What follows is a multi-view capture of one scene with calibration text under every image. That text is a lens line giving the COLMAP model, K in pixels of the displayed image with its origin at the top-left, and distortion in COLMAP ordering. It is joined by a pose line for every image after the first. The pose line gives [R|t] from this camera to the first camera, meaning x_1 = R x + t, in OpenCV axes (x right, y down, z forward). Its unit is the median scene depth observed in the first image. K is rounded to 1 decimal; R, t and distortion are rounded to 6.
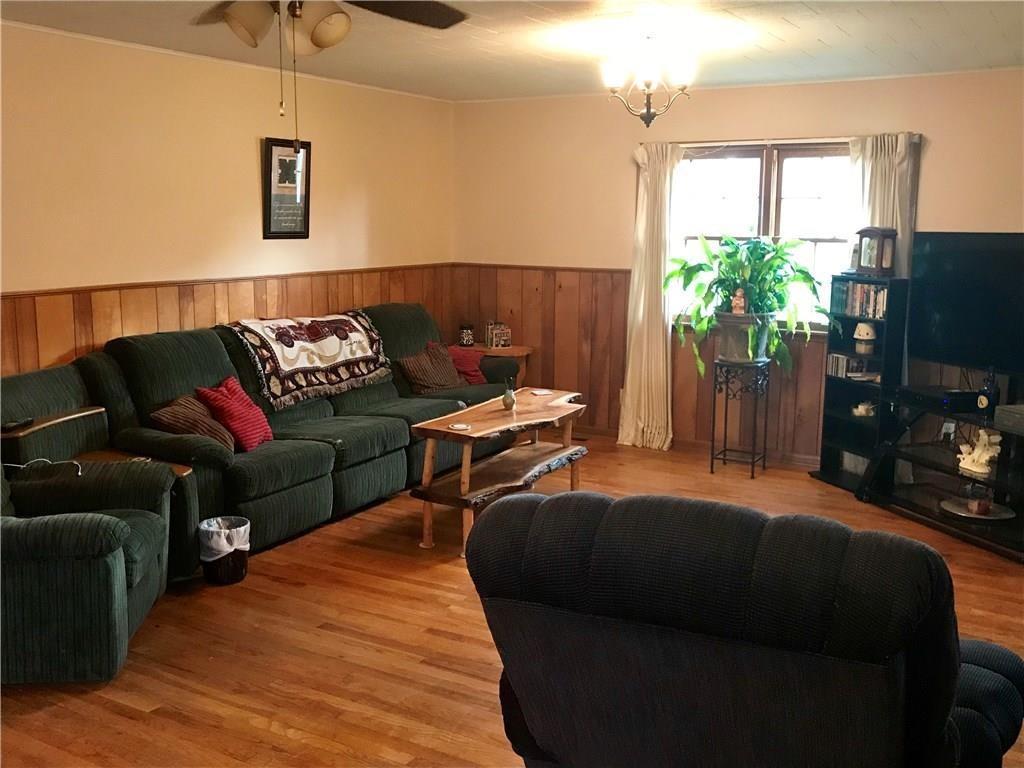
lens RADIAL K [[989.3, 0, 513.3], [0, 989.3, 380.3], [0, 0, 1]] dist [0.001992, 0.000000]
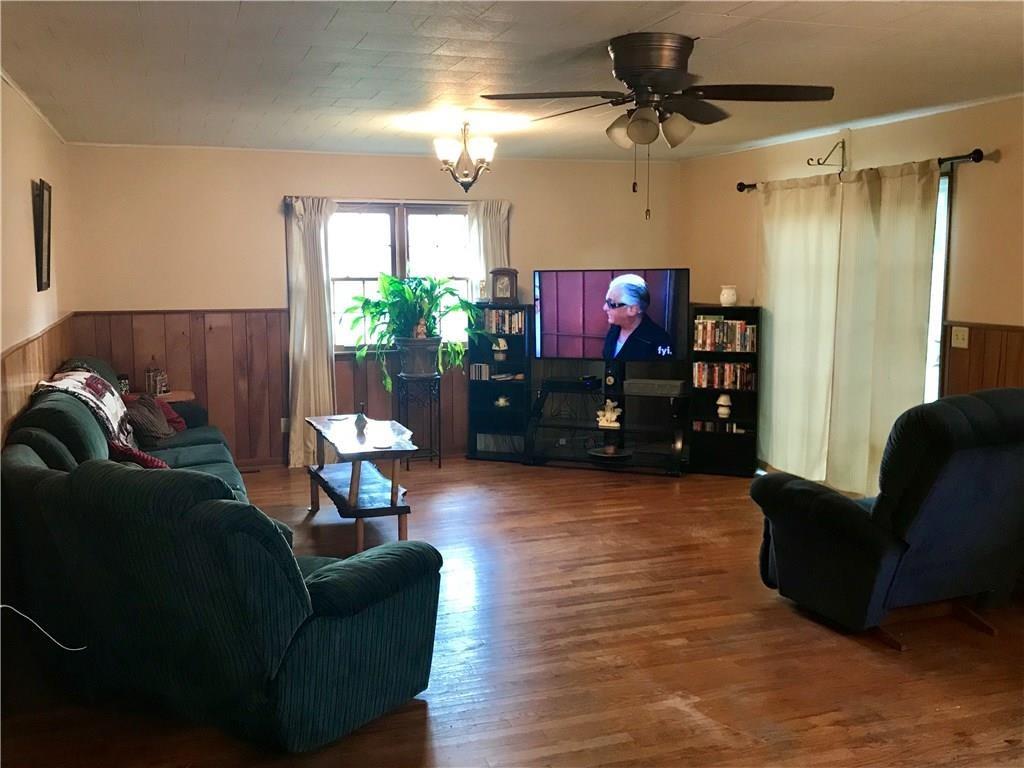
lens RADIAL K [[989.3, 0, 516.1], [0, 989.3, 386.0], [0, 0, 1]] dist [0.001992, 0.000000]
pose [[0.616424, -0.103401, 0.780596, -0.676238], [0.130907, 0.991002, 0.027897, -0.026520], [-0.776457, 0.084989, 0.624413, 0.132608]]
